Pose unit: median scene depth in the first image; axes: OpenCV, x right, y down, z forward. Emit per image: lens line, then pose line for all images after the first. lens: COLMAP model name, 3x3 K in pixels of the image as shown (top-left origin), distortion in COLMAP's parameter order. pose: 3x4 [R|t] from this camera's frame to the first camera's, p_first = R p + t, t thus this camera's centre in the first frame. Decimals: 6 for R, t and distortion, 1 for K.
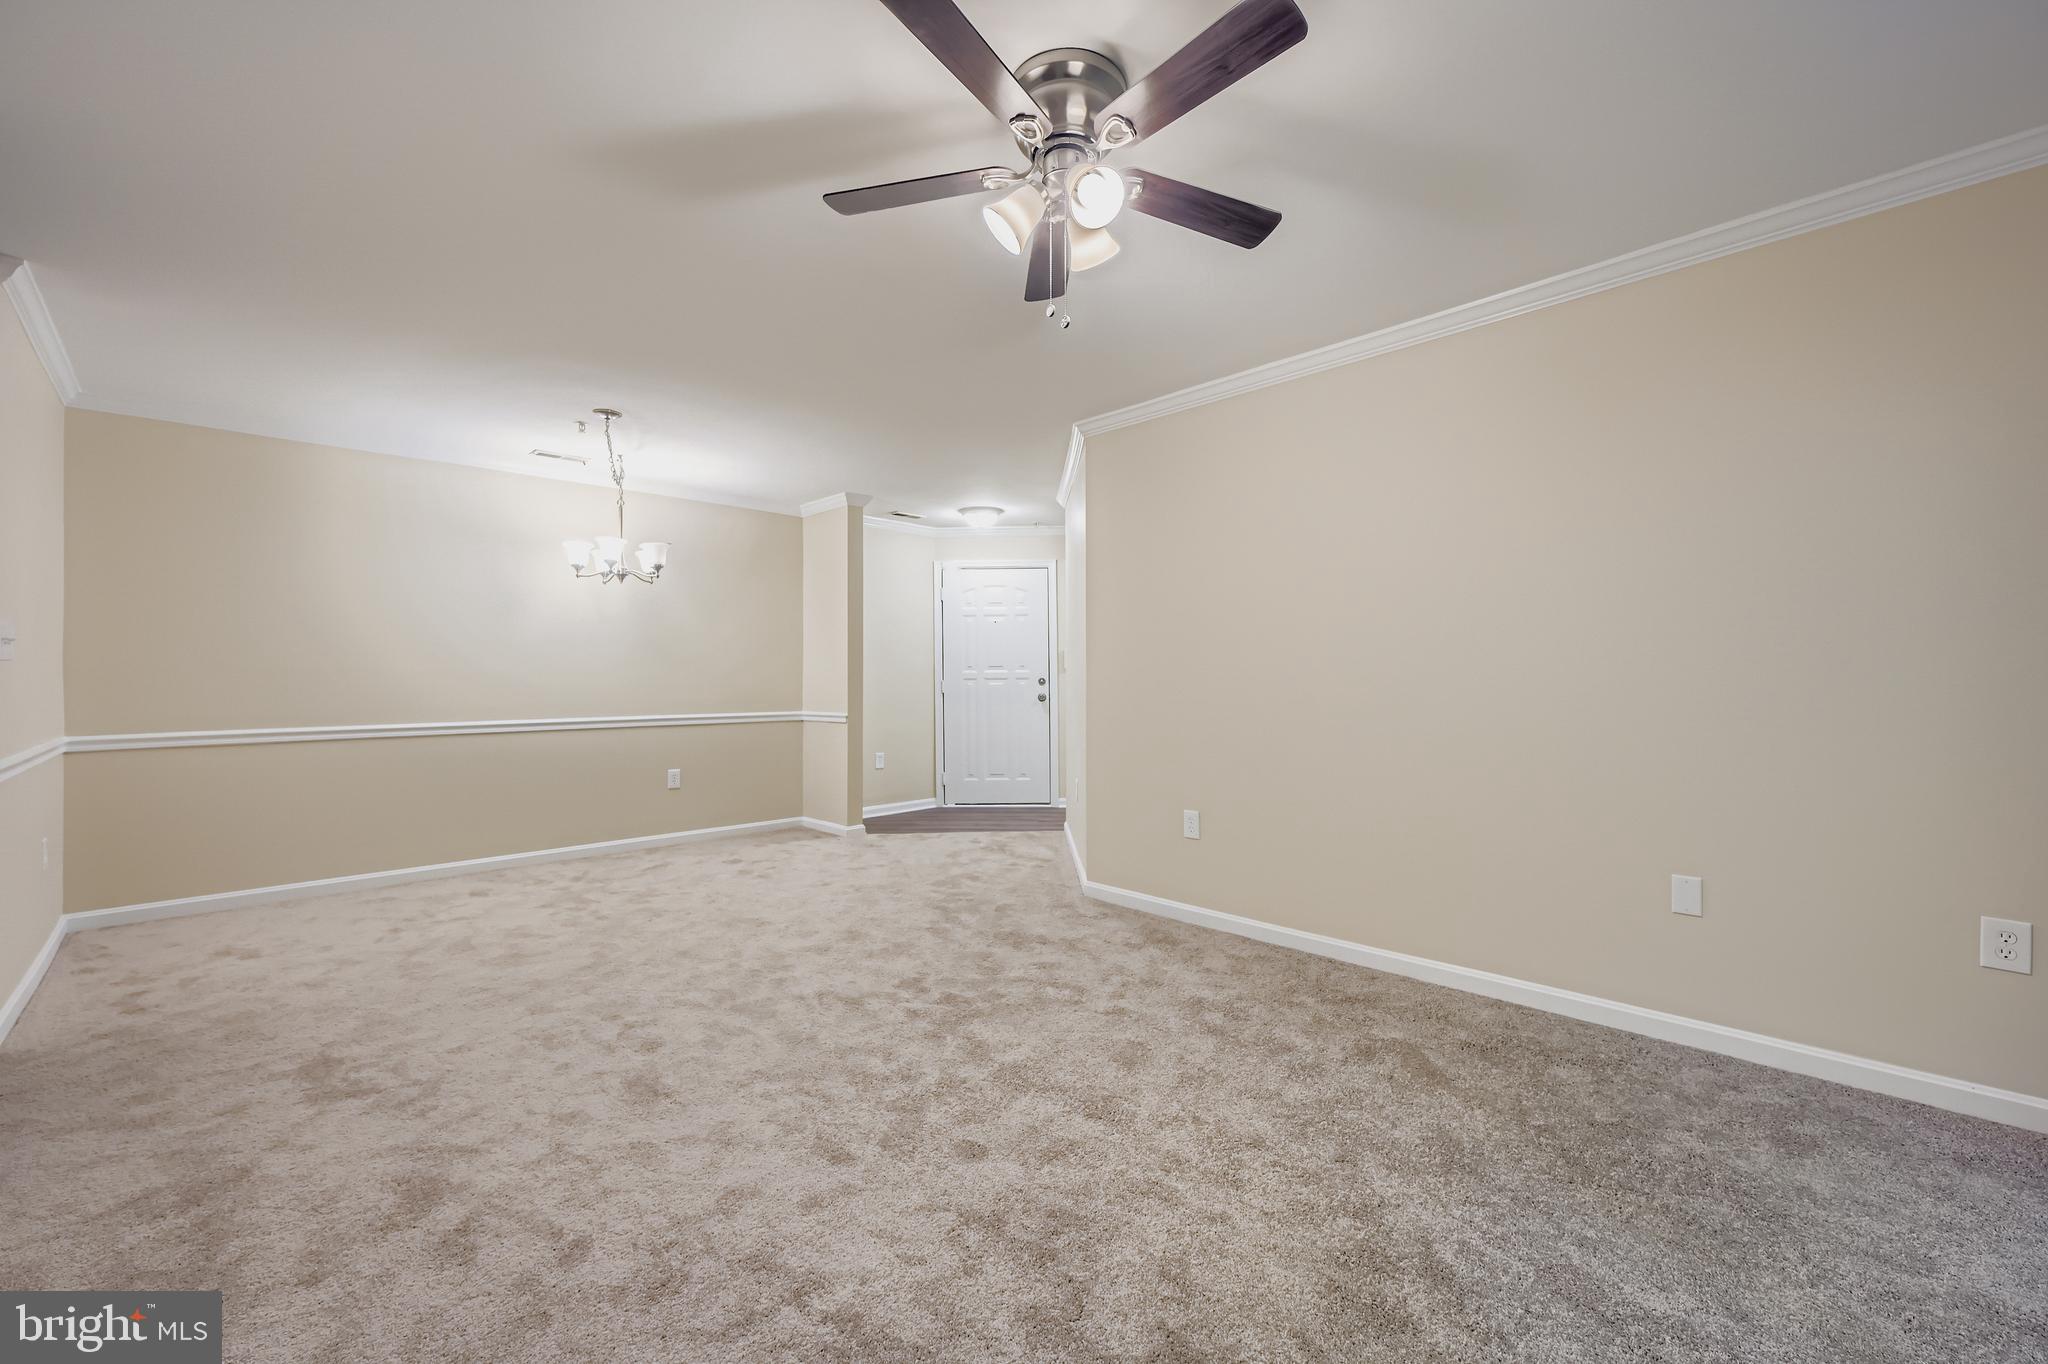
lens RADIAL K [[812.1, 0, 1033.1], [0, 812.1, 676.5], [0, 0, 1]] dist [-0.000013, -0.000168]
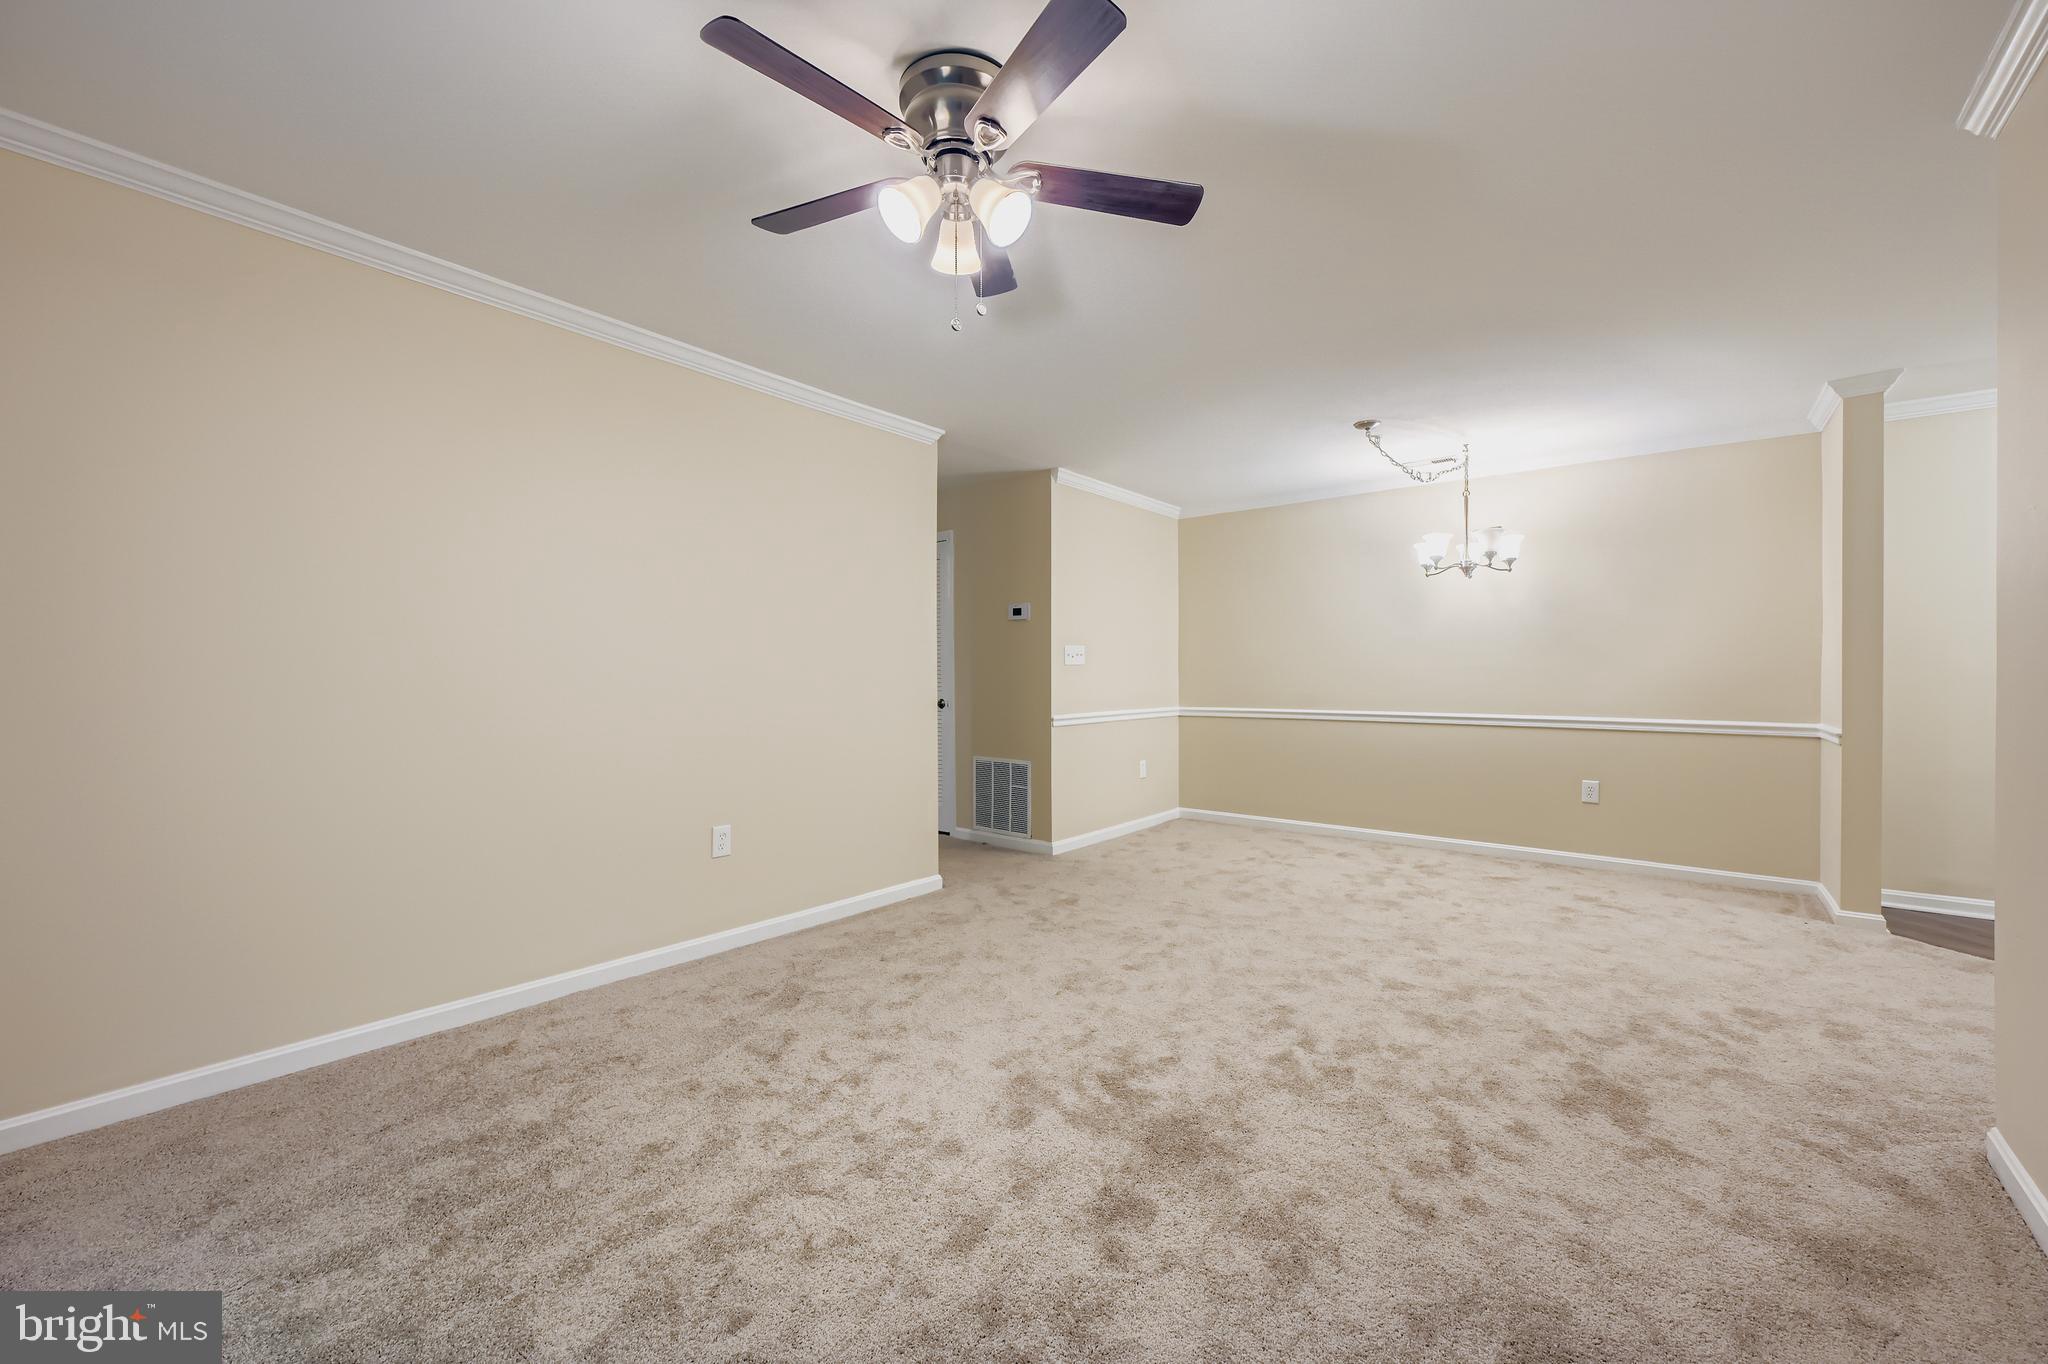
lens RADIAL K [[810.7, 0, 1026.7], [0, 810.7, 680.4], [0, 0, 1]] dist [0.001363, 0.000043]
pose [[0.105893, 0.009567, -0.994332, 0.560810], [0.001526, 0.999951, 0.009783, -0.000851], [0.994376, -0.002554, 0.105873, 0.519022]]
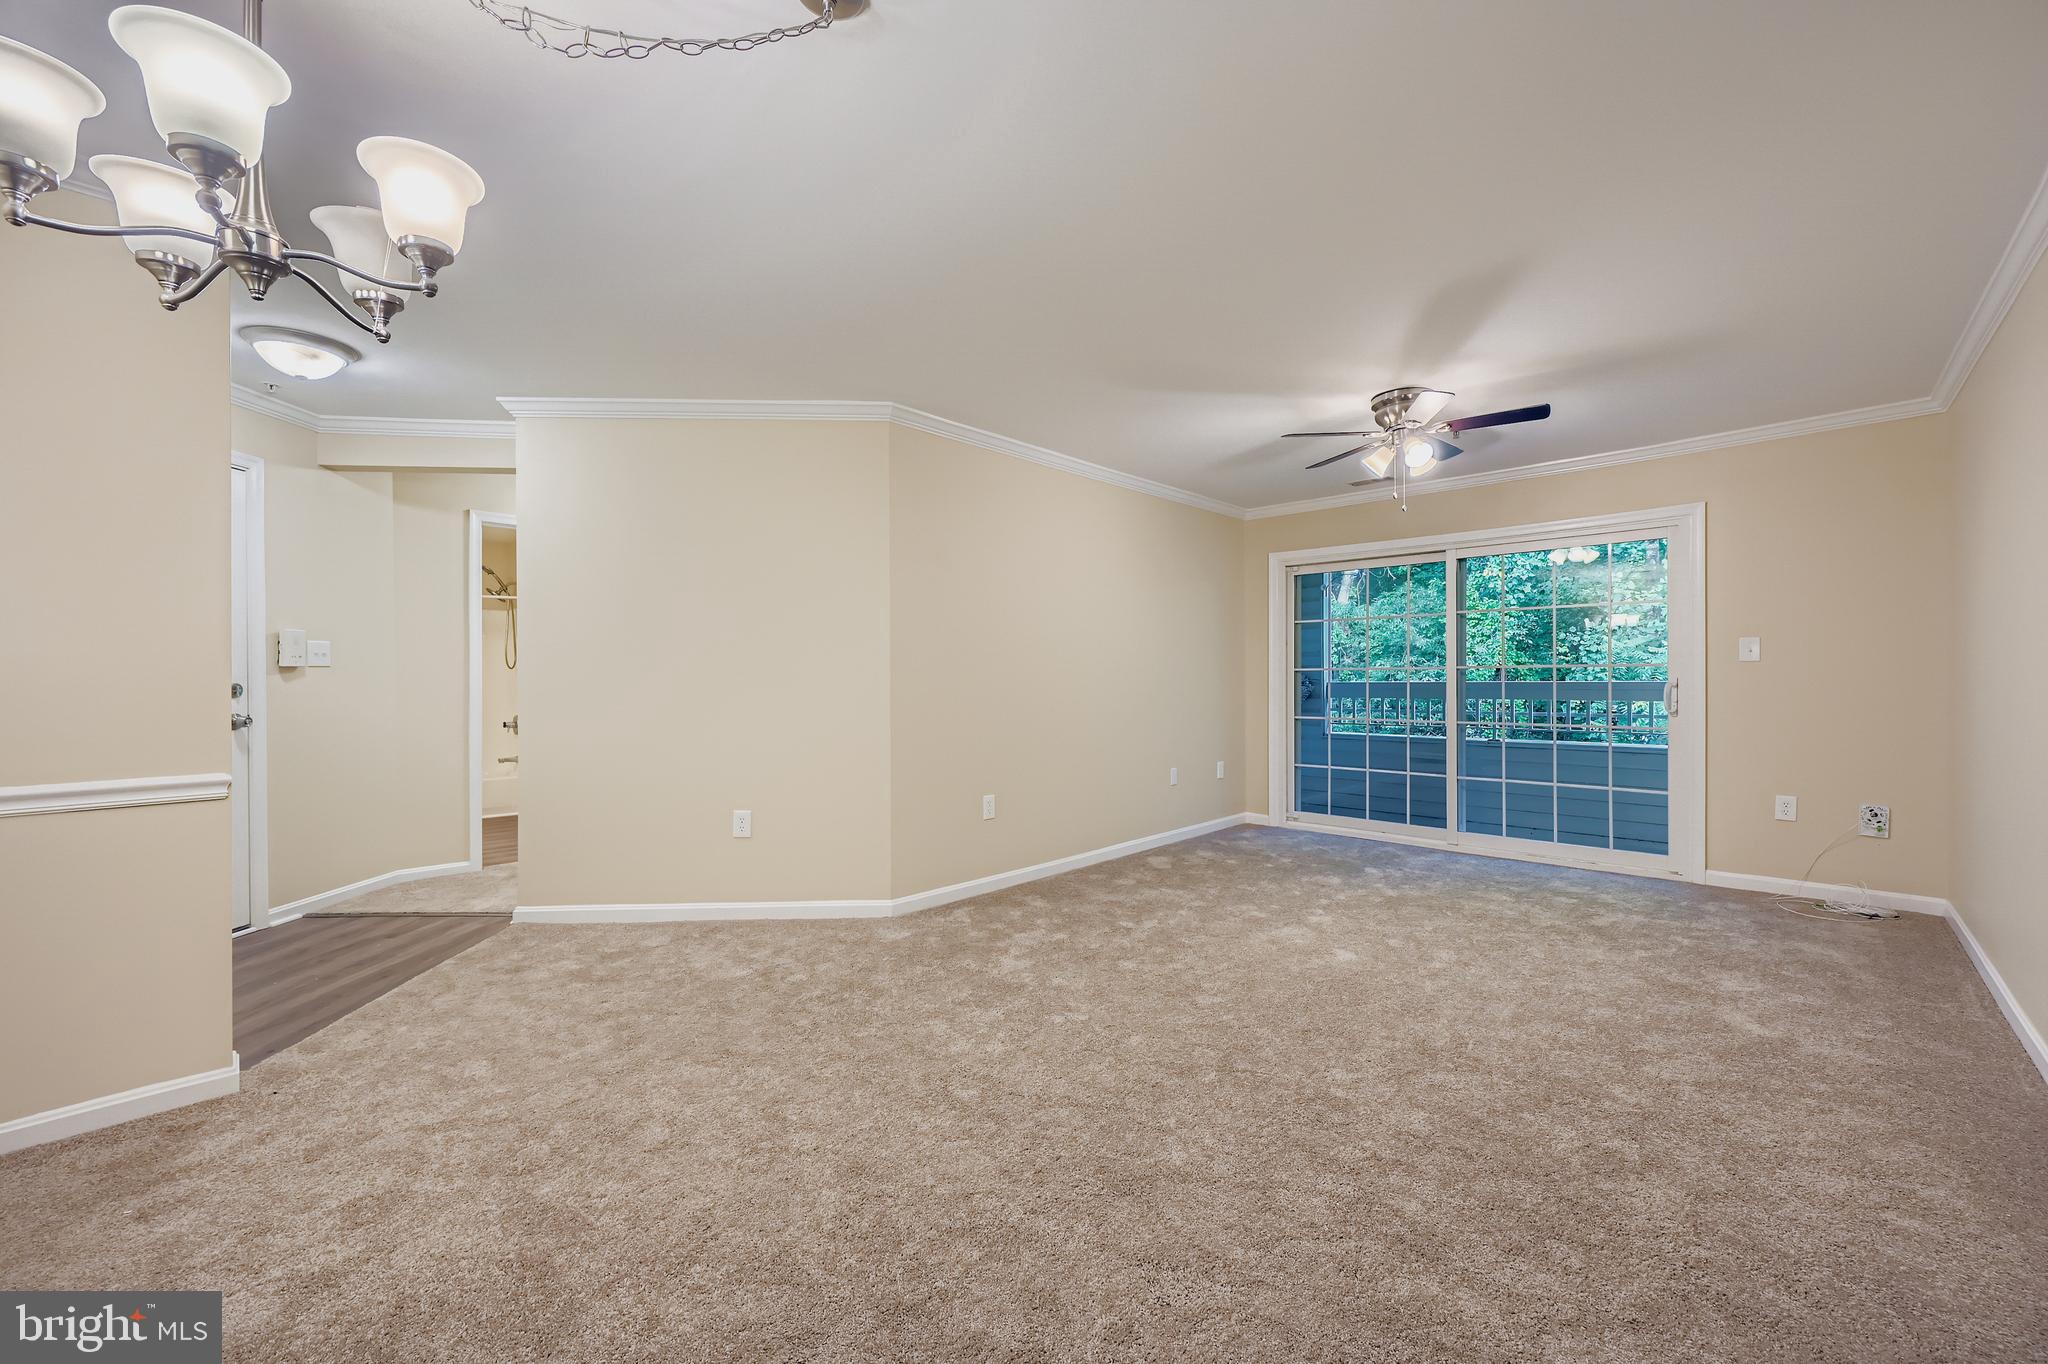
lens RADIAL K [[812.0, 0, 1028.9], [0, 812.0, 685.1], [0, 0, 1]] dist [-0.000068, 0.000352]
pose [[-0.028544, -0.001926, 0.999591, -1.063765], [0.001985, 0.999996, 0.001984, 0.005397], [-0.999591, 0.002041, -0.028540, 1.070901]]
